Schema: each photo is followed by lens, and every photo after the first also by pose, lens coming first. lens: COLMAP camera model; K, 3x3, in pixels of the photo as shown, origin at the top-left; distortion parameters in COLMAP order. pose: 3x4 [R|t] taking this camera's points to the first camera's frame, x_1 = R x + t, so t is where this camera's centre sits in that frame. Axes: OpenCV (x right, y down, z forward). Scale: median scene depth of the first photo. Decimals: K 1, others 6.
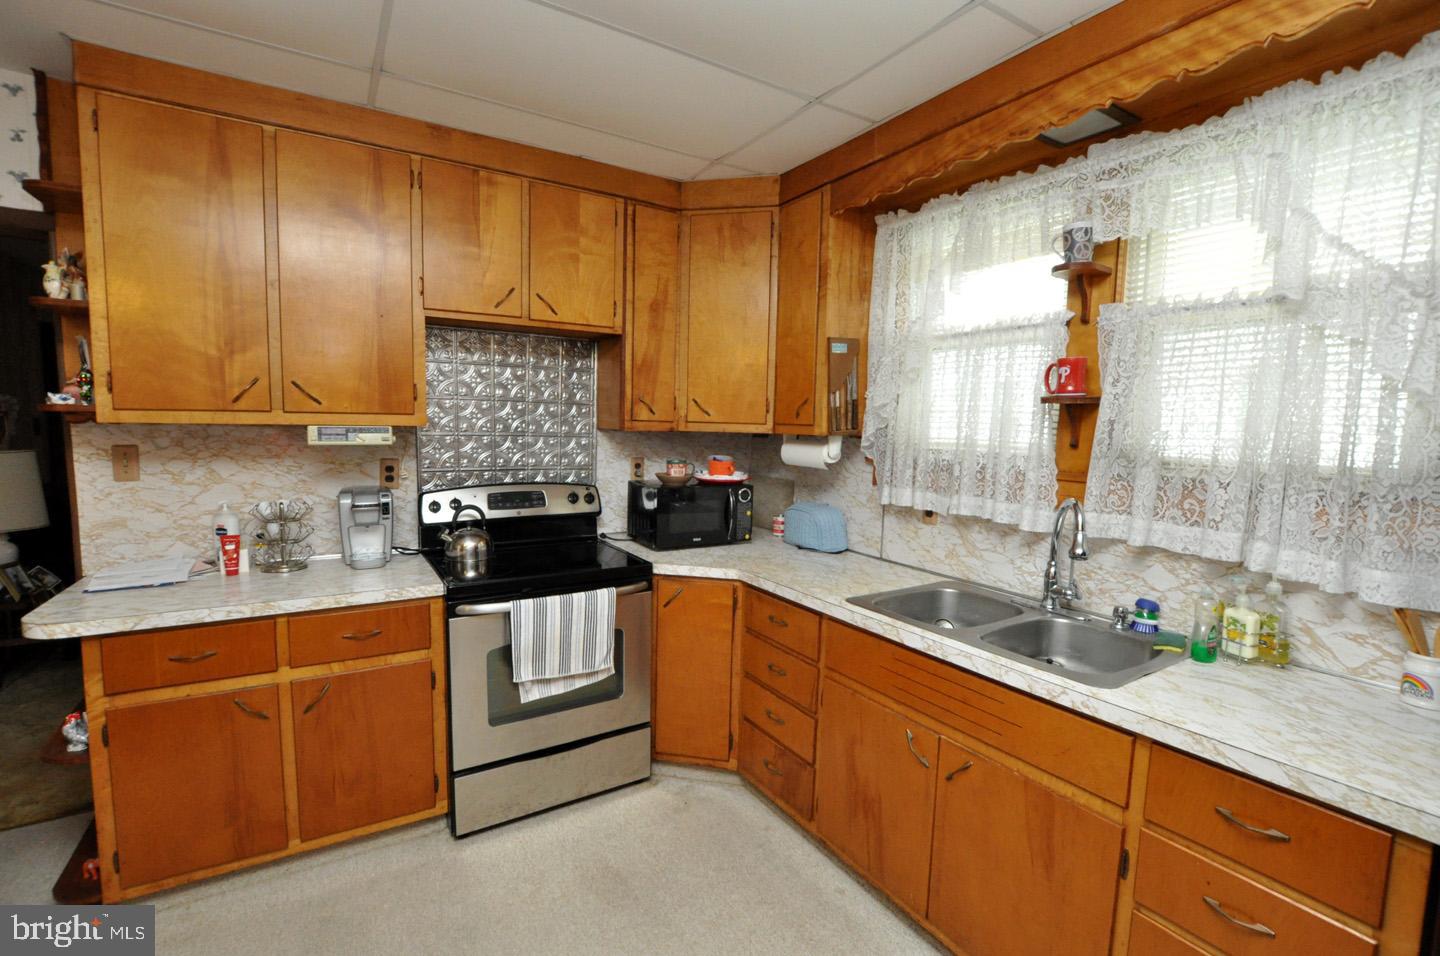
lens RADIAL K [[633.7, 0, 716.0], [0, 633.7, 482.8], [0, 0, 1]] dist [-0.026550, 0.000041]
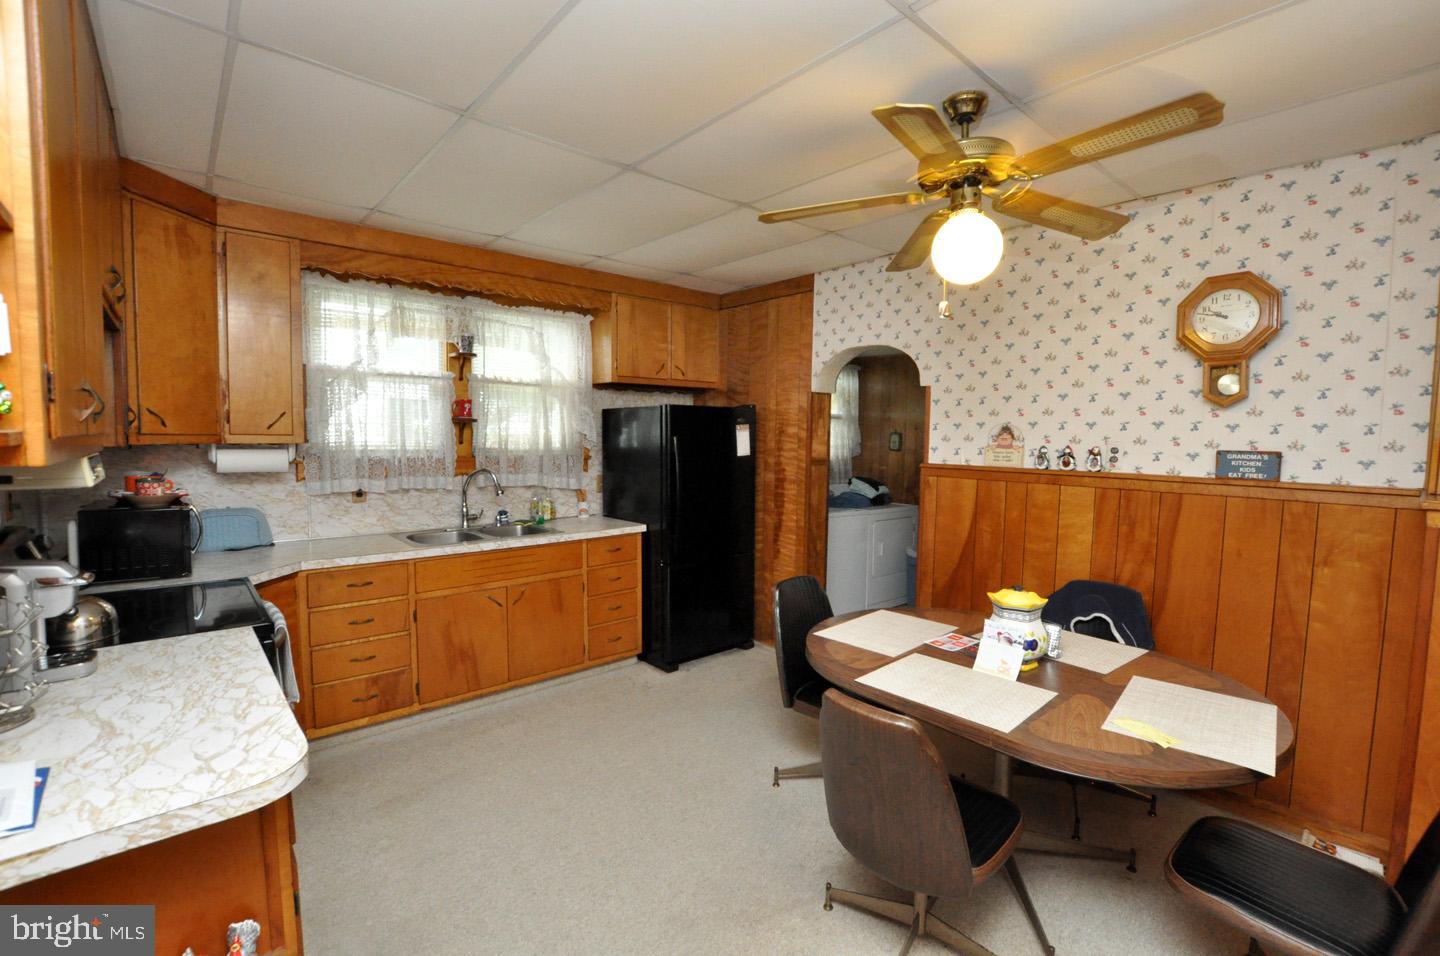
lens RADIAL K [[636.5, 0, 723.7], [0, 636.5, 480.6], [0, 0, 1]] dist [-0.026861, 0.000366]
pose [[-0.161457, -0.094848, 0.982311, -1.290947], [0.076331, 0.991189, 0.108251, -0.080484], [-0.983923, 0.092459, -0.152794, 0.436579]]
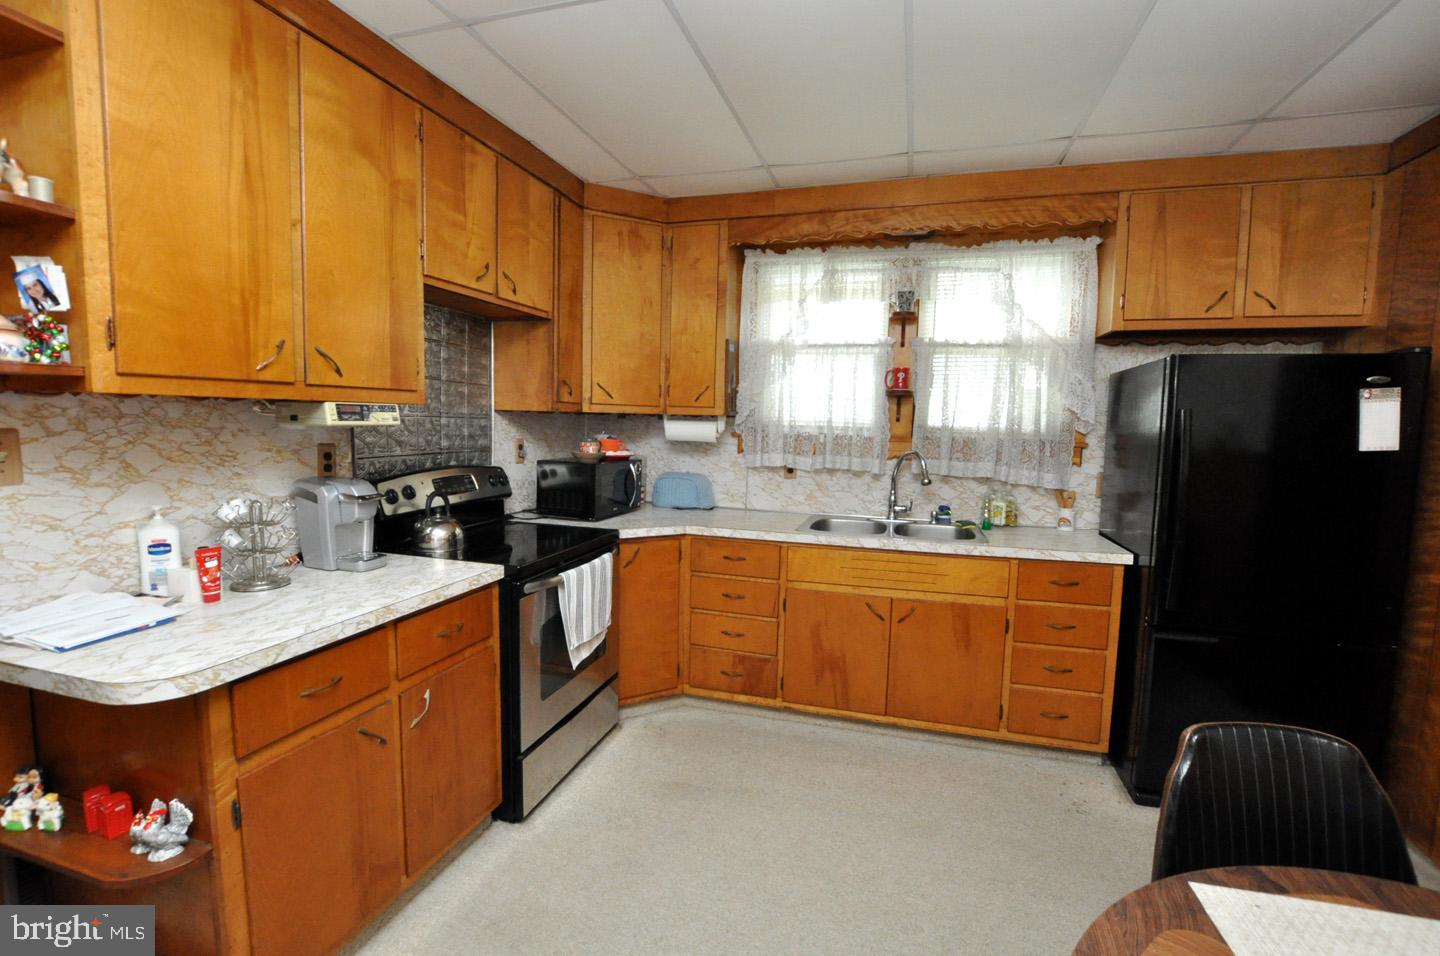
lens RADIAL K [[636.5, 0, 723.7], [0, 636.5, 480.6], [0, 0, 1]] dist [-0.026861, 0.000366]
pose [[0.753055, -0.066942, 0.654543, -0.758863], [0.055881, 0.997724, 0.037749, 0.009296], [-0.655580, 0.008150, 0.755082, 0.030894]]
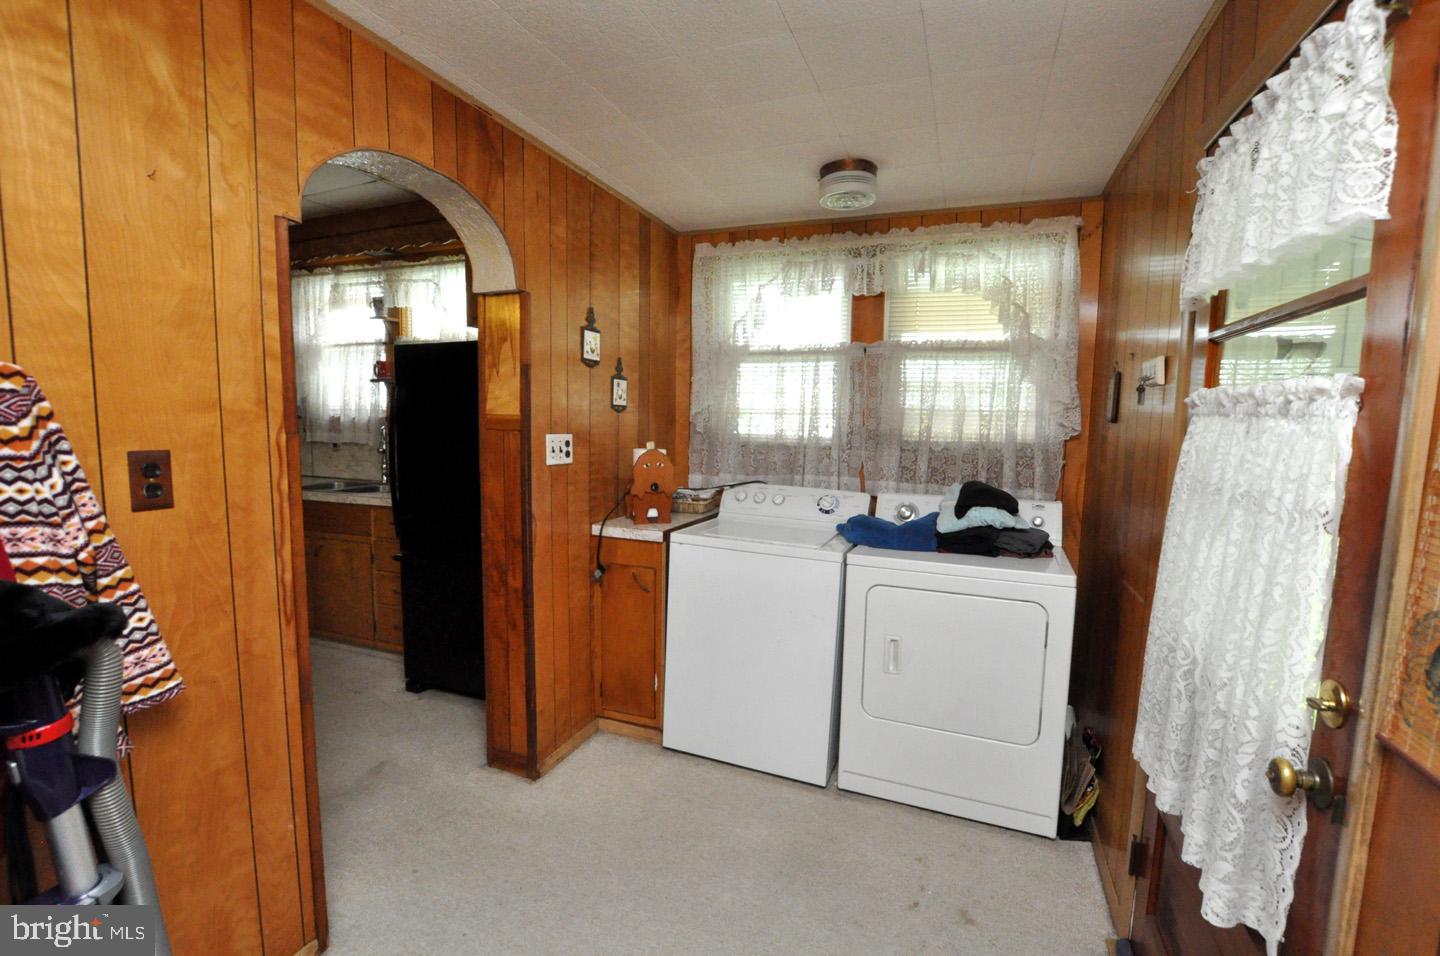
lens RADIAL K [[633.7, 0, 716.0], [0, 633.7, 482.8], [0, 0, 1]] dist [-0.026550, 0.000041]
pose [[0.801904, -0.066602, 0.593729, 0.154018], [0.055857, 0.997772, 0.036484, 0.160059], [-0.594836, 0.003908, 0.803838, -1.116548]]
